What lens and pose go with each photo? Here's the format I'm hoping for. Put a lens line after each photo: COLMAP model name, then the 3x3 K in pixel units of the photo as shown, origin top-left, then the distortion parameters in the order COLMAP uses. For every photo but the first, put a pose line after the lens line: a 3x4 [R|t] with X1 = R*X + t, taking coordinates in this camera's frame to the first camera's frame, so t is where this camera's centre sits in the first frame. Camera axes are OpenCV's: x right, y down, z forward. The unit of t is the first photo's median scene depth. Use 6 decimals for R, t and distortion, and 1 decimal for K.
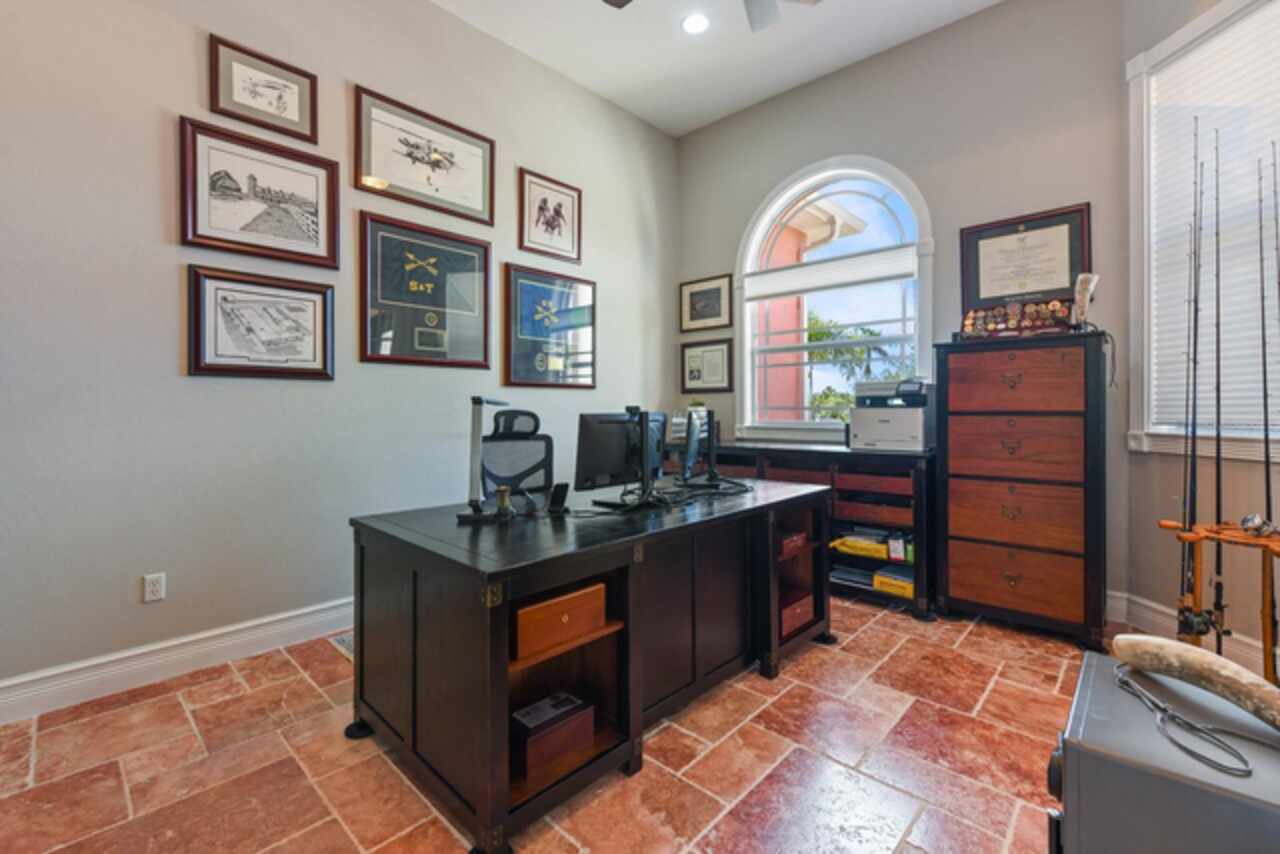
lens RADIAL K [[547.3, 0, 638.5], [0, 547.3, 415.3], [0, 0, 1]] dist [-0.000293, -0.001362]
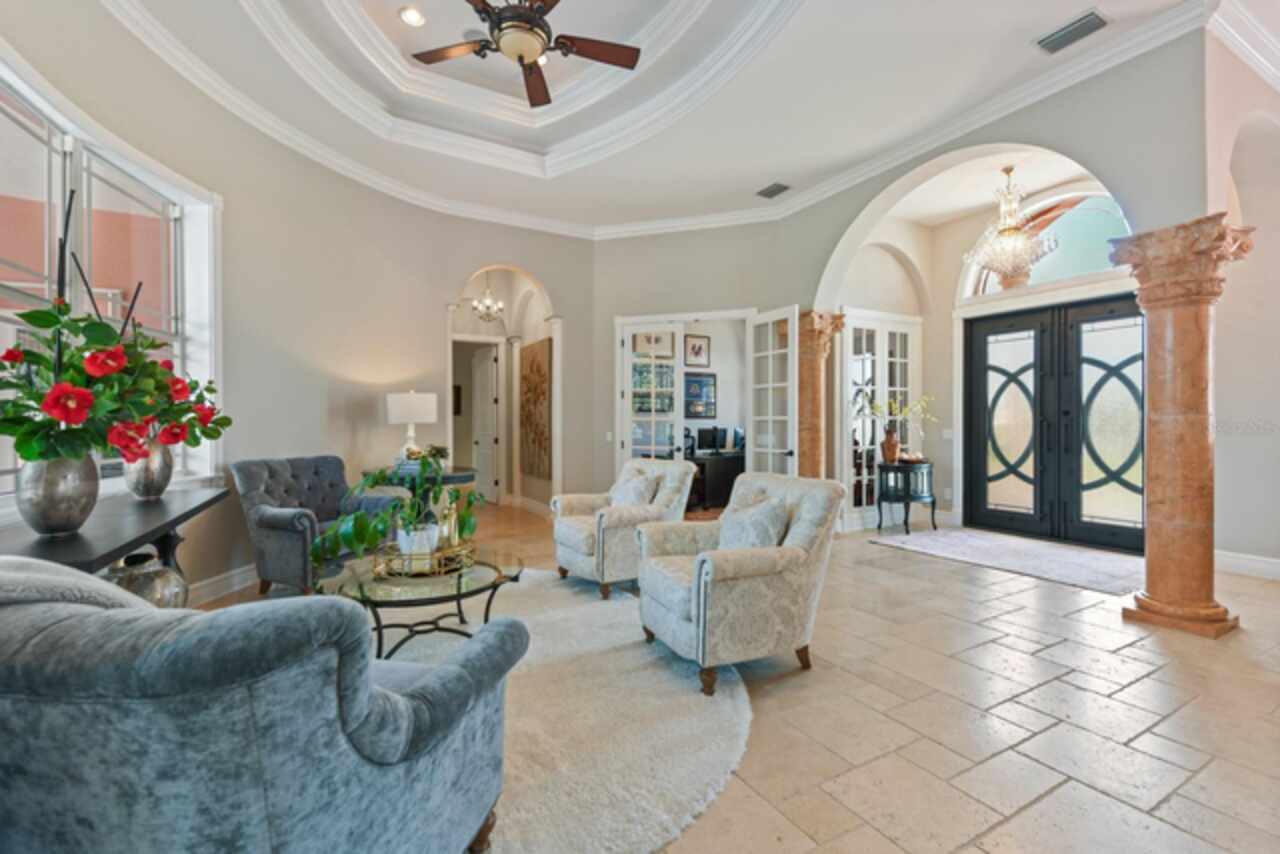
lens RADIAL K [[547.3, 0, 639.1], [0, 547.3, 430.0], [0, 0, 1]] dist [-0.000293, -0.001362]
pose [[0.951549, -0.003623, -0.307476, 0.356288], [0.001576, 0.999975, -0.006906, 0.016232], [0.307494, 0.006087, 0.951531, -1.460134]]
